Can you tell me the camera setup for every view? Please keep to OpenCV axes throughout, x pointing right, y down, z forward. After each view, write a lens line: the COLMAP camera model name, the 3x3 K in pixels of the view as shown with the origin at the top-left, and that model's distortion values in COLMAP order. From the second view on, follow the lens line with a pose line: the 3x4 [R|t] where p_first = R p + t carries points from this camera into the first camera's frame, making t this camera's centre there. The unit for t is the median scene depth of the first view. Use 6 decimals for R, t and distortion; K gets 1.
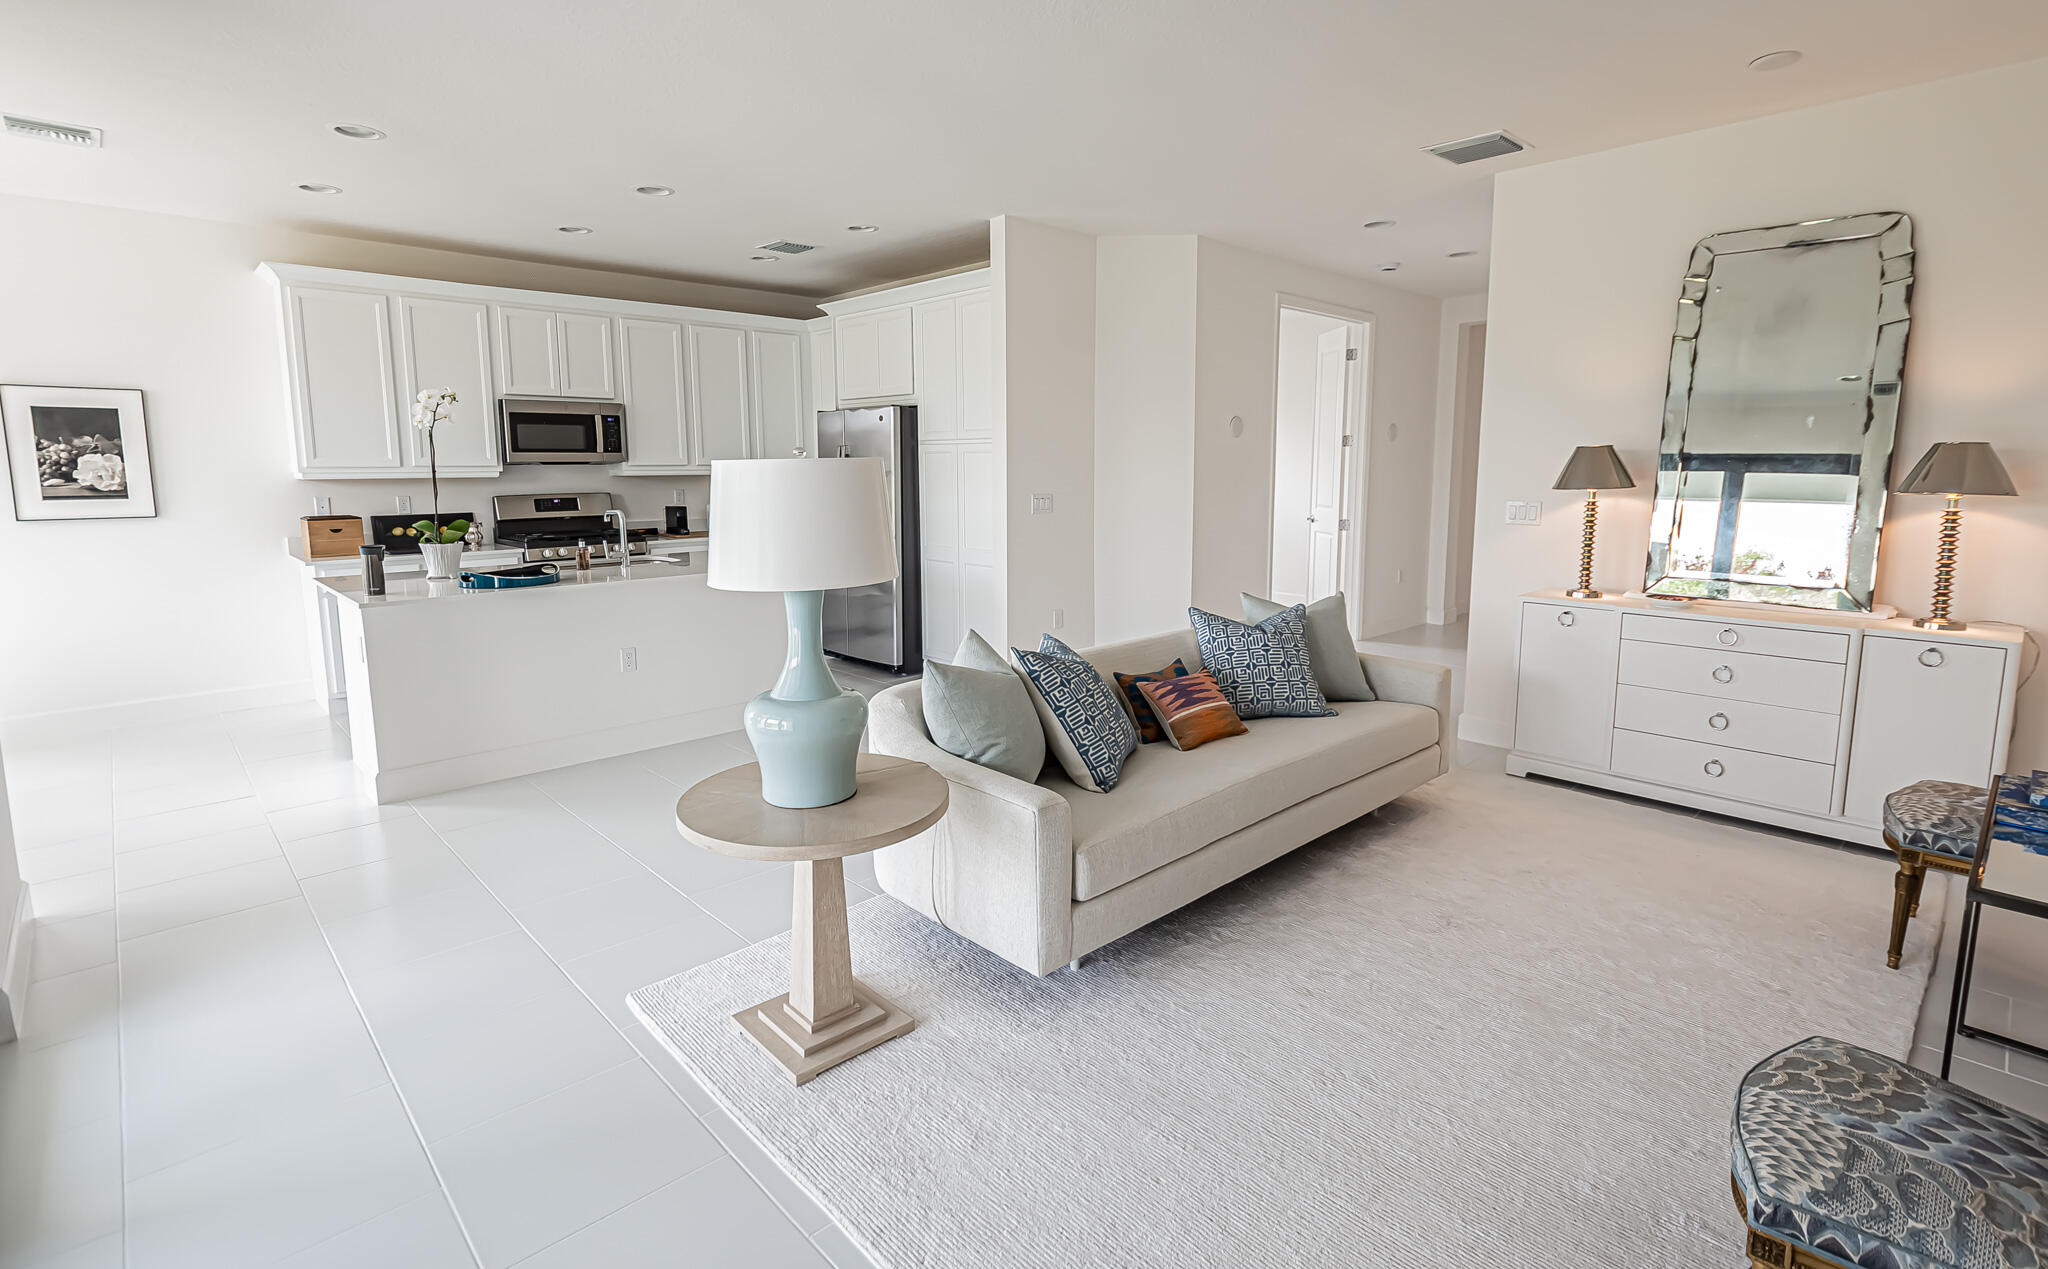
lens RADIAL K [[951.7, 0, 1029.0], [0, 951.7, 591.2], [0, 0, 1]] dist [-0.005394, -0.000767]
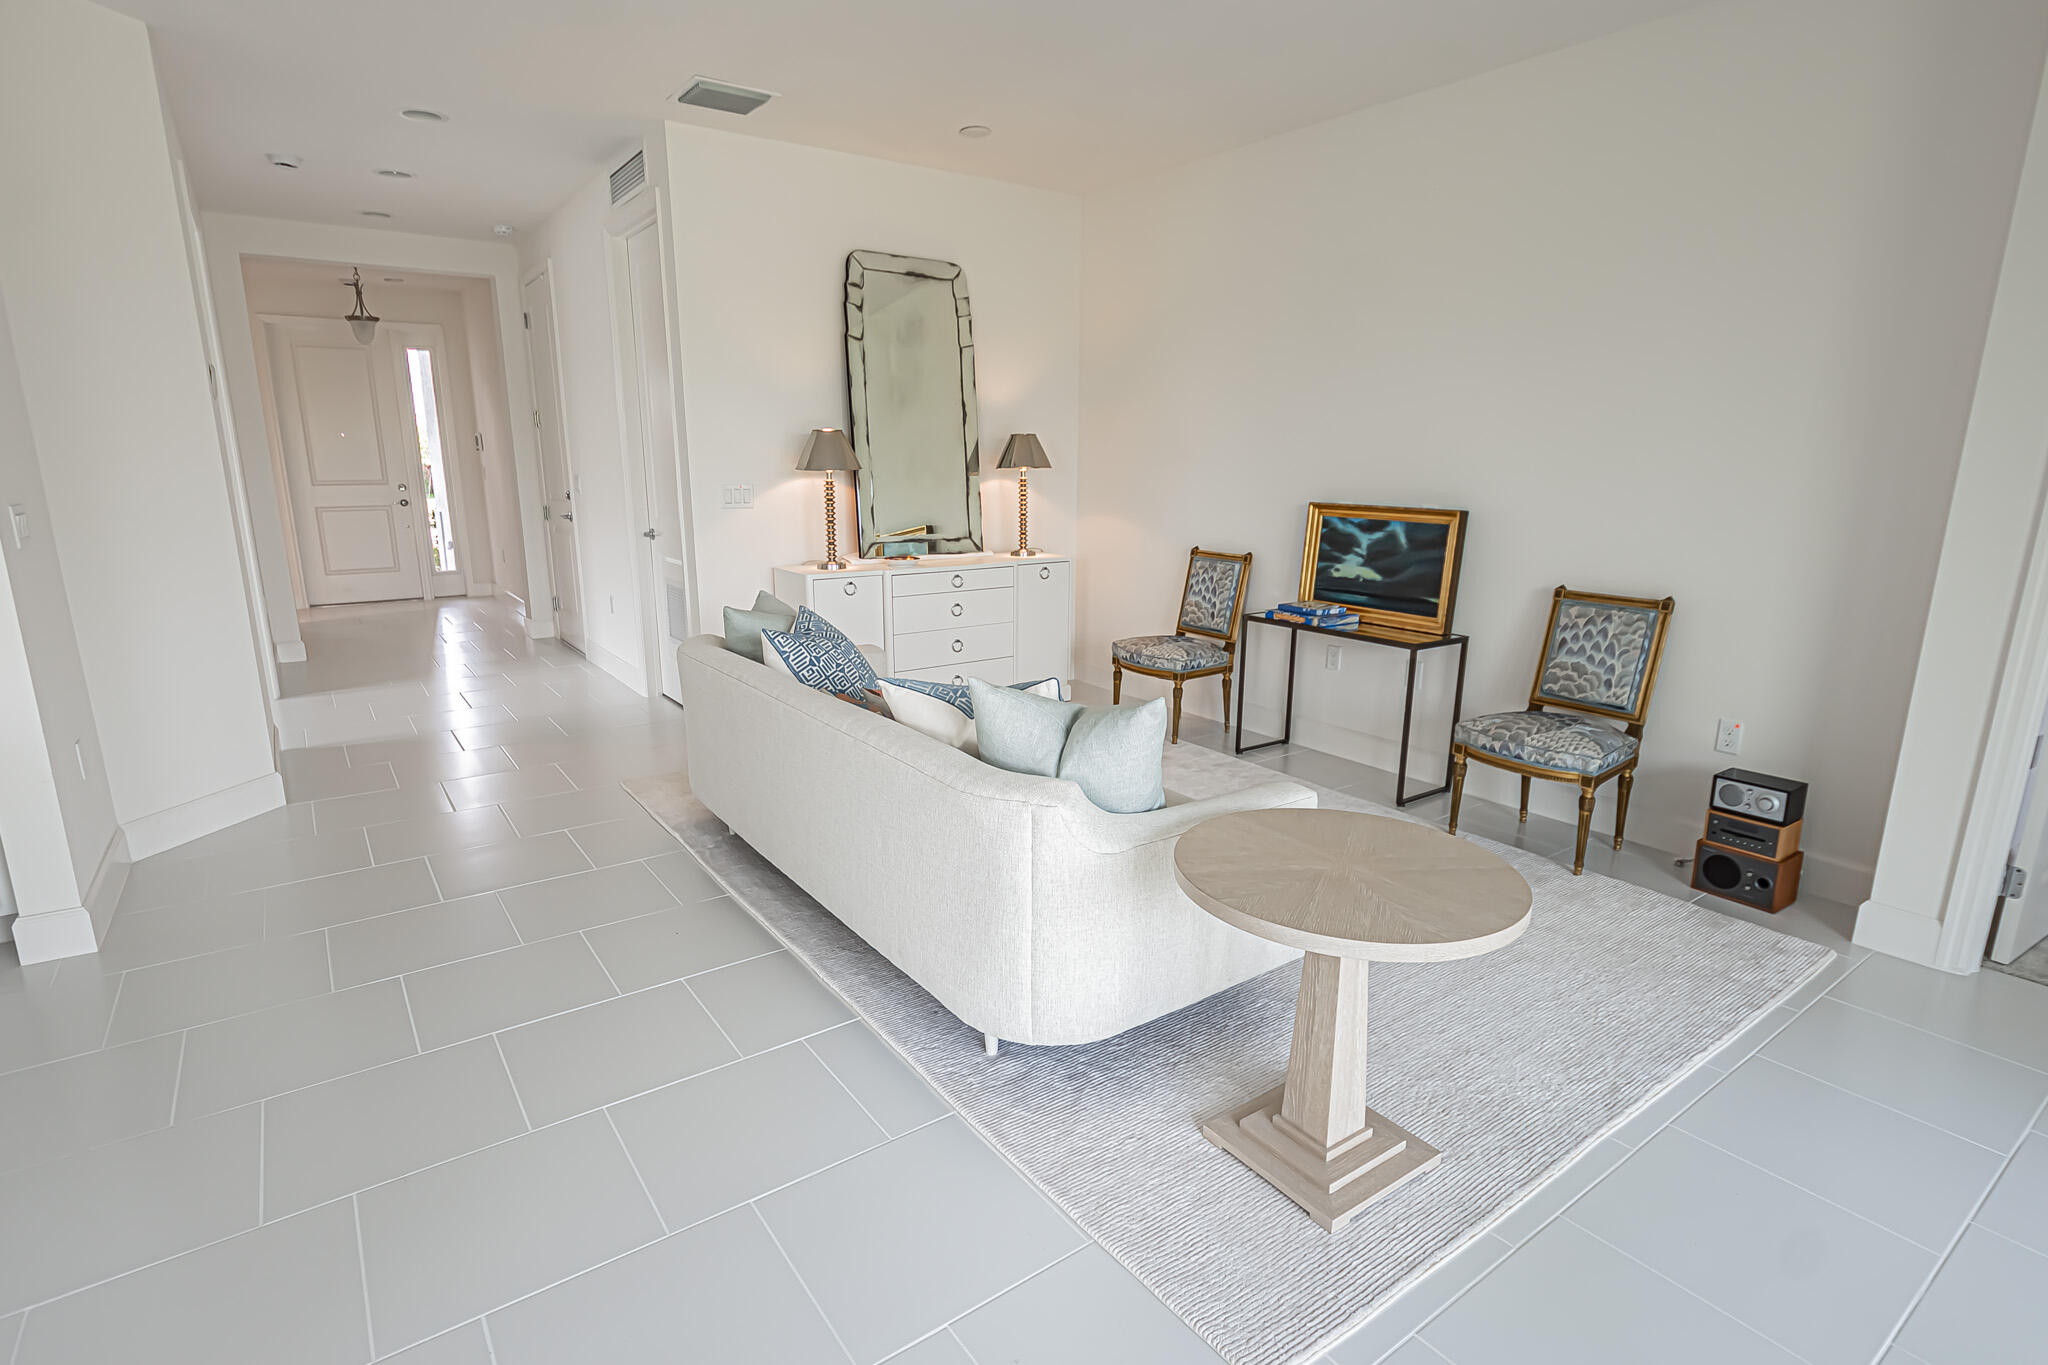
lens RADIAL K [[1025.1, 0, 1024.0], [0, 1025.1, 682.5], [0, 0, 1]] dist [0.002781, 0.000271]
pose [[0.141840, -0.219171, 0.965322, -0.406509], [0.125369, 0.971306, 0.202108, -0.056584], [-0.981919, 0.092354, 0.165247, 0.426956]]
